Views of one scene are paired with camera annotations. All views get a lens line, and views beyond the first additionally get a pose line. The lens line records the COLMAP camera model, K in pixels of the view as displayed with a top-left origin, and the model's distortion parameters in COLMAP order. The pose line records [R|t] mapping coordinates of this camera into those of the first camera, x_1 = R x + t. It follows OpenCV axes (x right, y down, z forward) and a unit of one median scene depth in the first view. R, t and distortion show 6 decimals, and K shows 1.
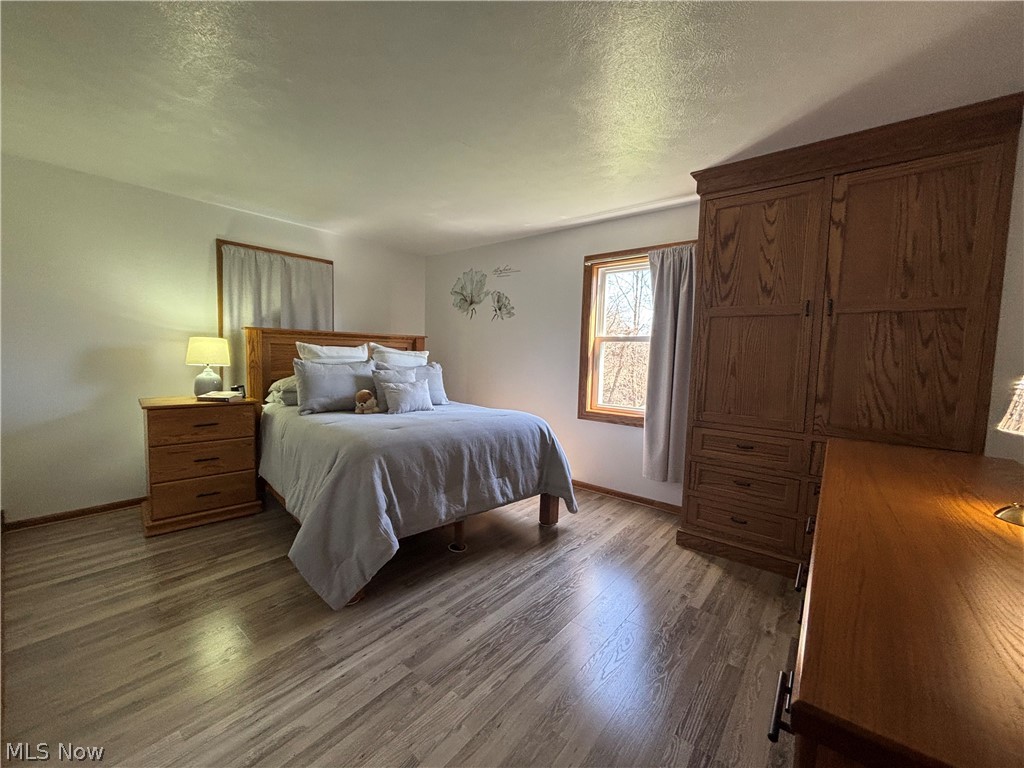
lens RADIAL K [[412.6, 0, 513.1], [0, 412.6, 385.5], [0, 0, 1]] dist [0.001400, -0.000126]
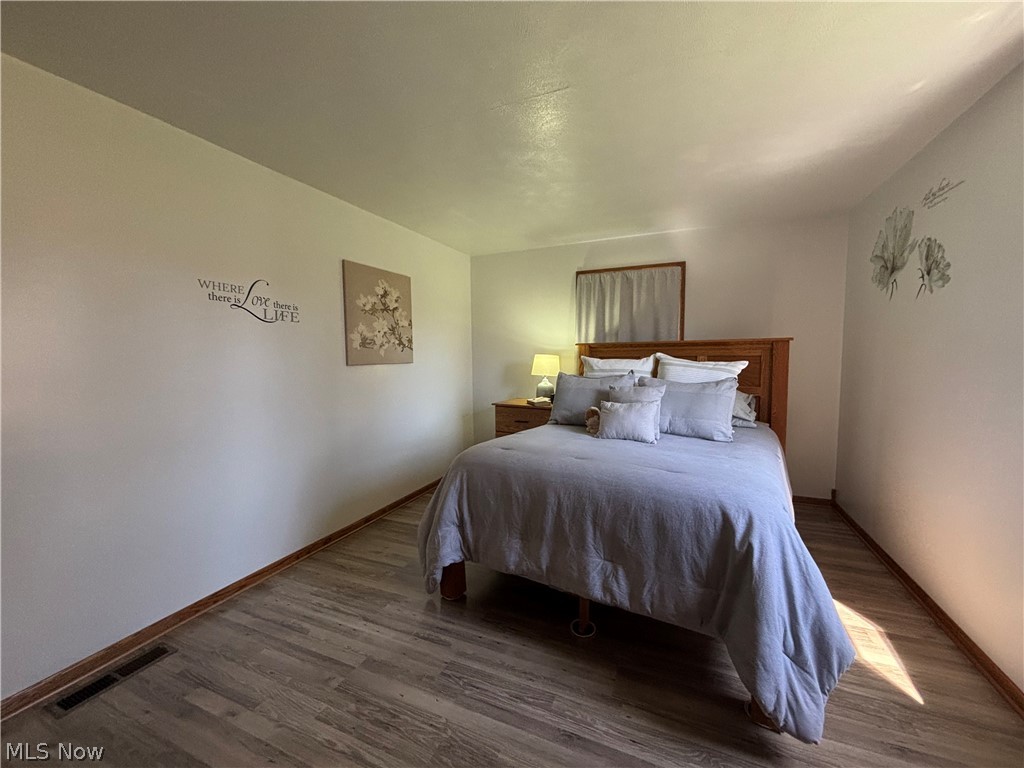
lens RADIAL K [[412.6, 0, 513.1], [0, 412.6, 385.5], [0, 0, 1]] dist [0.001400, -0.000126]
pose [[0.260800, 0.046196, -0.964287, 0.503306], [-0.056467, 0.997874, 0.032534, -0.060254], [0.963740, 0.045966, 0.262855, 0.621348]]
